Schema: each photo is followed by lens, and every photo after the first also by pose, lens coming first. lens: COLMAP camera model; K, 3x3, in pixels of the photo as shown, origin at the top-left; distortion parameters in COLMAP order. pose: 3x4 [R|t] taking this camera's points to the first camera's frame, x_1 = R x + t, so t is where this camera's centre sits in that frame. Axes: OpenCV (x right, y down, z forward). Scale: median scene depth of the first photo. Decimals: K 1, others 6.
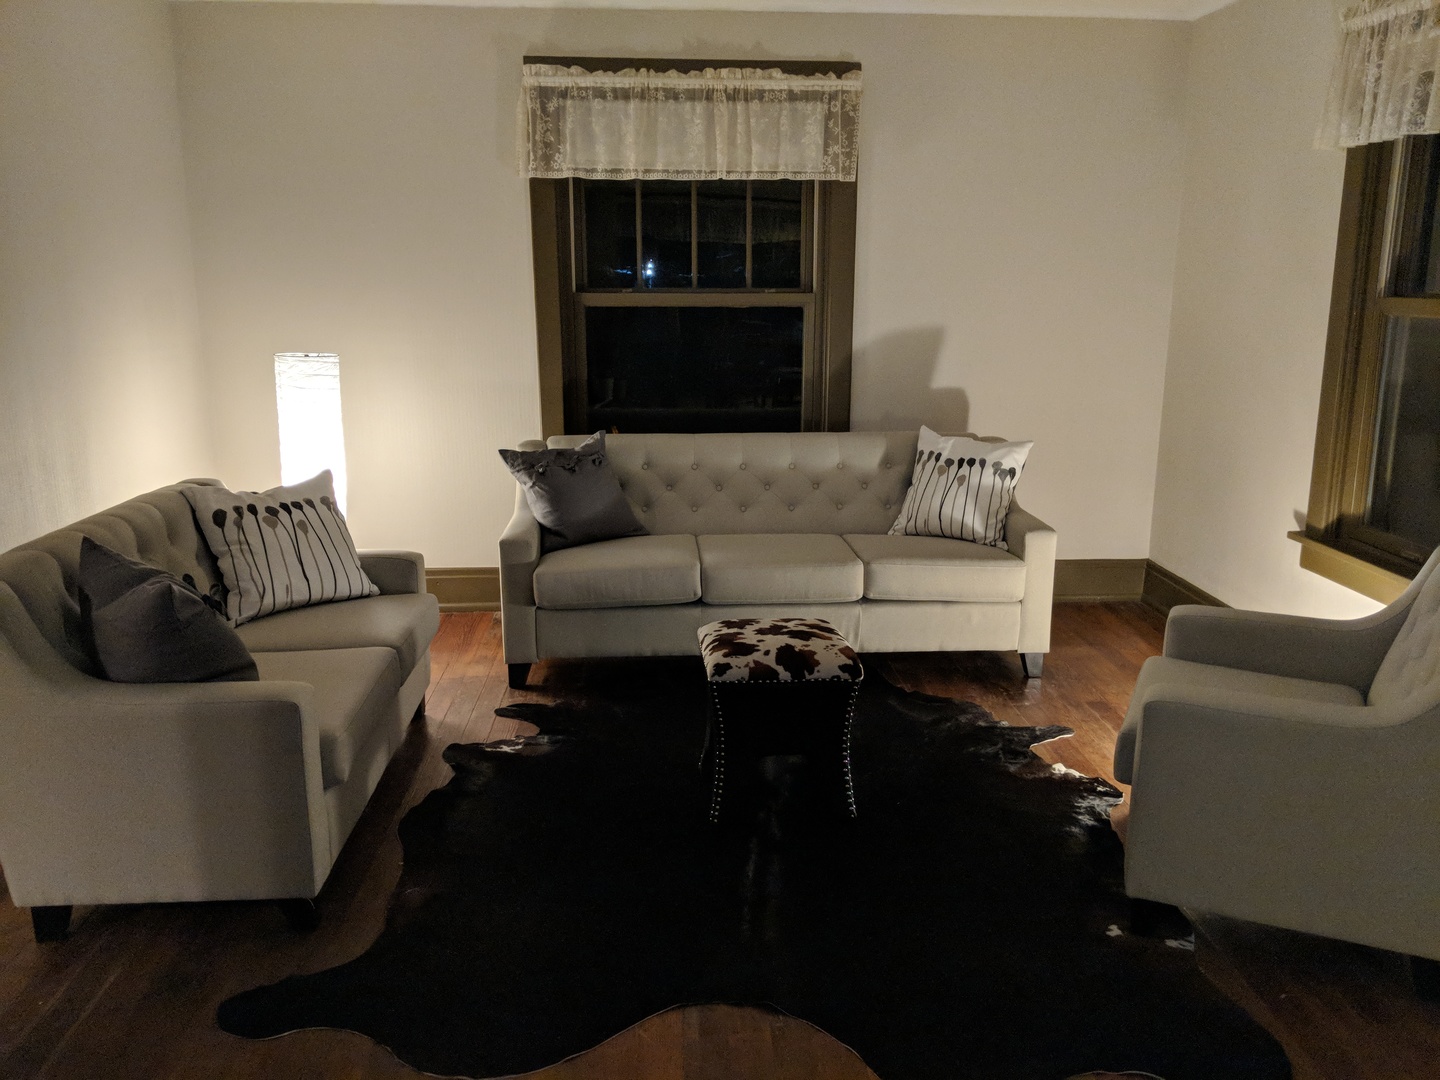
lens RADIAL K [[1144.2, 0, 722.6], [0, 1144.2, 530.8], [0, 0, 1]] dist [0.051515, -0.143474]
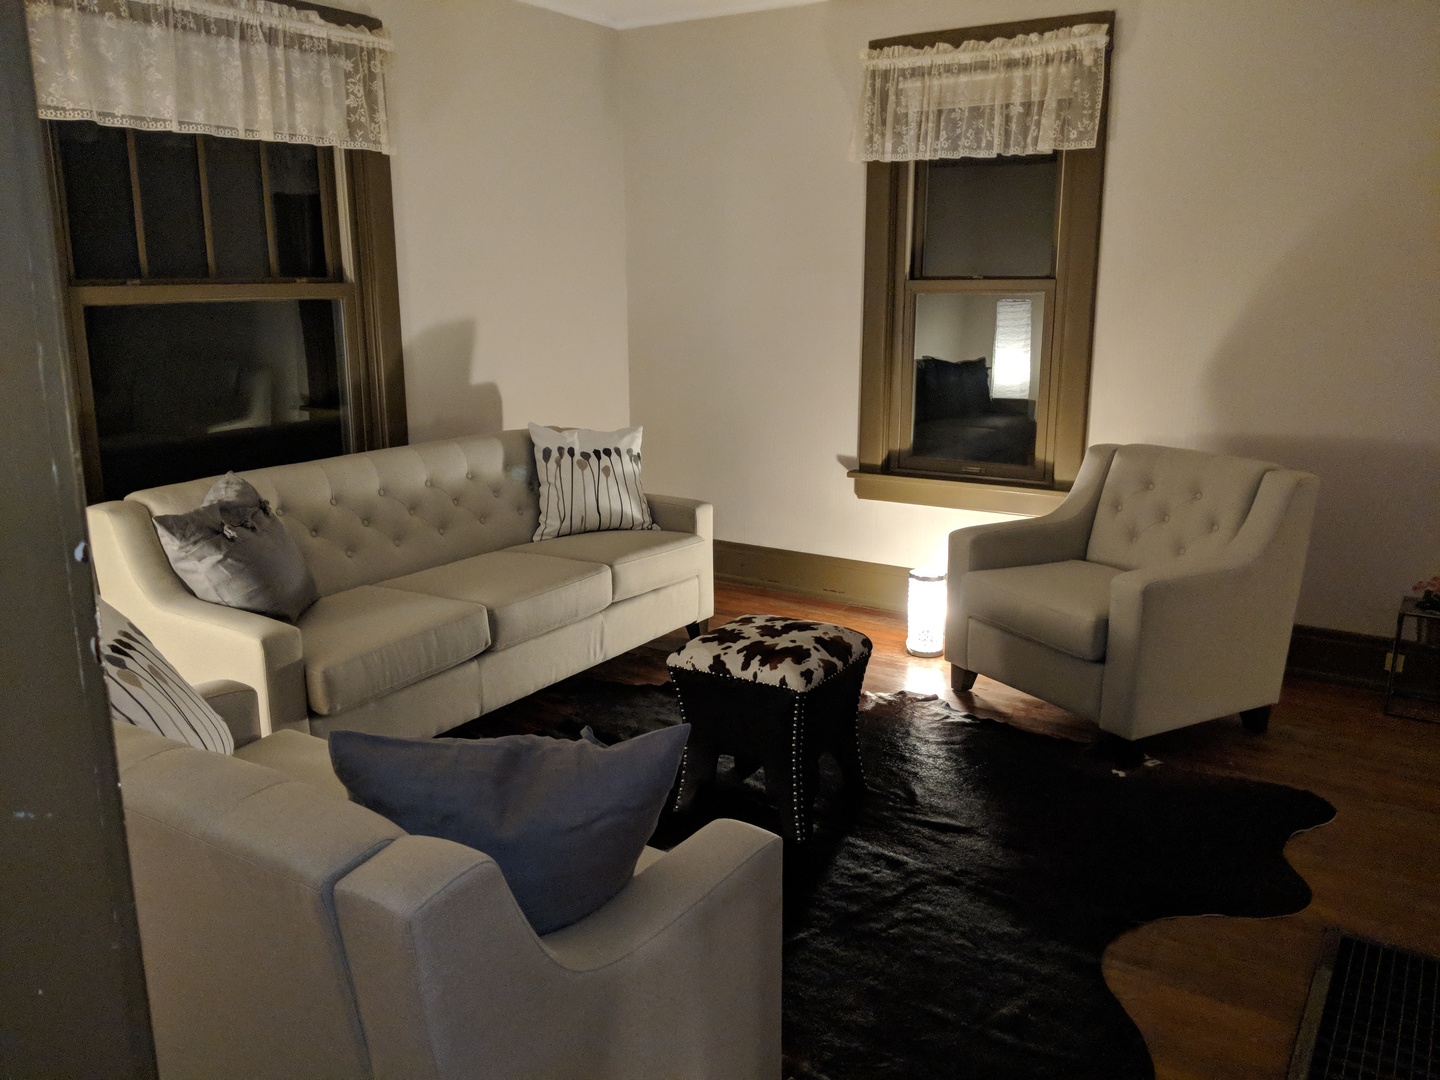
lens RADIAL K [[1158.4, 0, 720.0], [0, 1158.4, 540.0], [0, 0, 1]] dist [0.071743, -0.139114]
pose [[0.600380, -0.182408, 0.778634, -0.518833], [0.172522, 0.980256, 0.096616, -0.064602], [-0.780884, 0.076325, 0.619996, 0.296287]]
